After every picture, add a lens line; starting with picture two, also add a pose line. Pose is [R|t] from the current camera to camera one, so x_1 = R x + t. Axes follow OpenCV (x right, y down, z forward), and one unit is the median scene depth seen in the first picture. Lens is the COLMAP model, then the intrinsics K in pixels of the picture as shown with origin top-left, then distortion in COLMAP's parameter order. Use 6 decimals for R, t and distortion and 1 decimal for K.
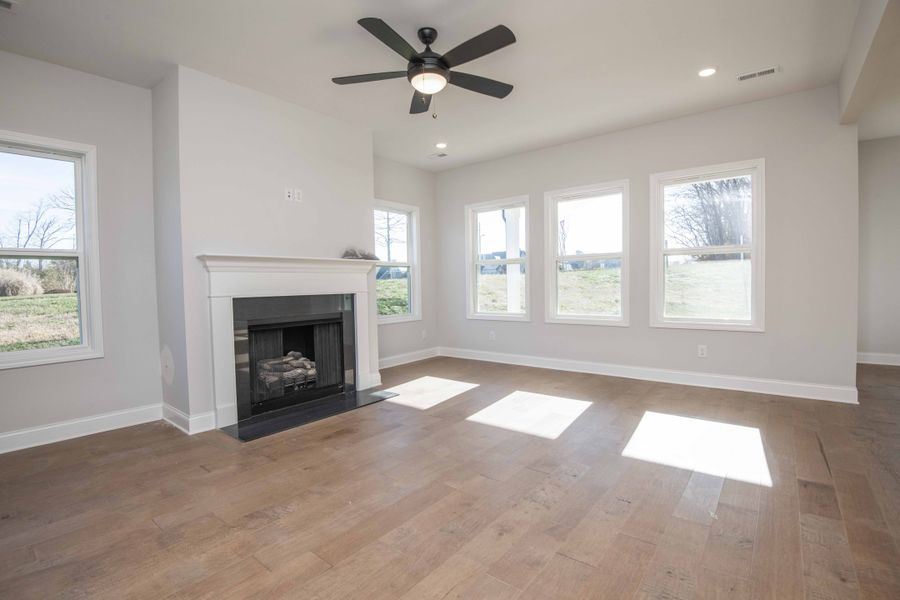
lens RADIAL K [[414.3, 0, 455.5], [0, 414.3, 300.0], [0, 0, 1]] dist [-0.013267, -0.017165]
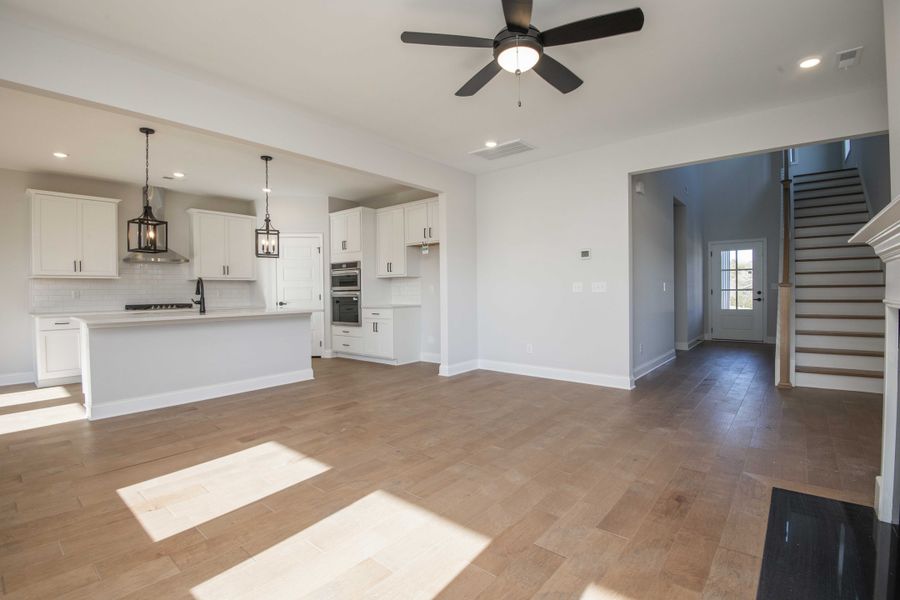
lens RADIAL K [[414.3, 0, 455.5], [0, 414.3, 300.0], [0, 0, 1]] dist [-0.013267, -0.017165]
pose [[-0.998992, 0.032043, 0.031443, 0.041567], [0.033817, 0.997765, 0.057626, -0.060945], [-0.029526, 0.058631, -0.997843, 1.438907]]
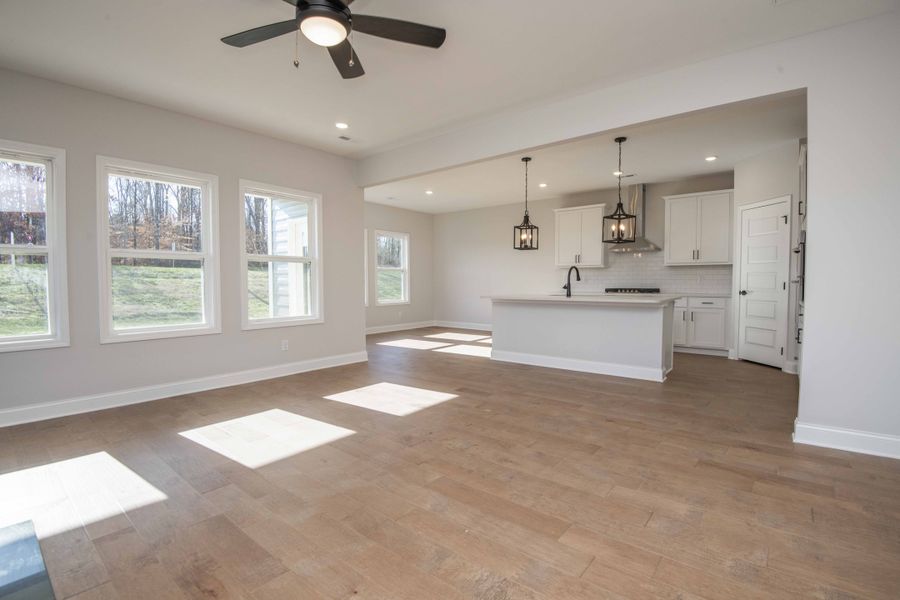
lens RADIAL K [[414.3, 0, 455.5], [0, 414.3, 300.0], [0, 0, 1]] dist [-0.013267, -0.017165]
pose [[0.016066, -0.024678, 0.999566, -0.654313], [0.041433, 0.998853, 0.023994, -0.013781], [-0.999012, 0.041030, 0.017070, 0.575875]]
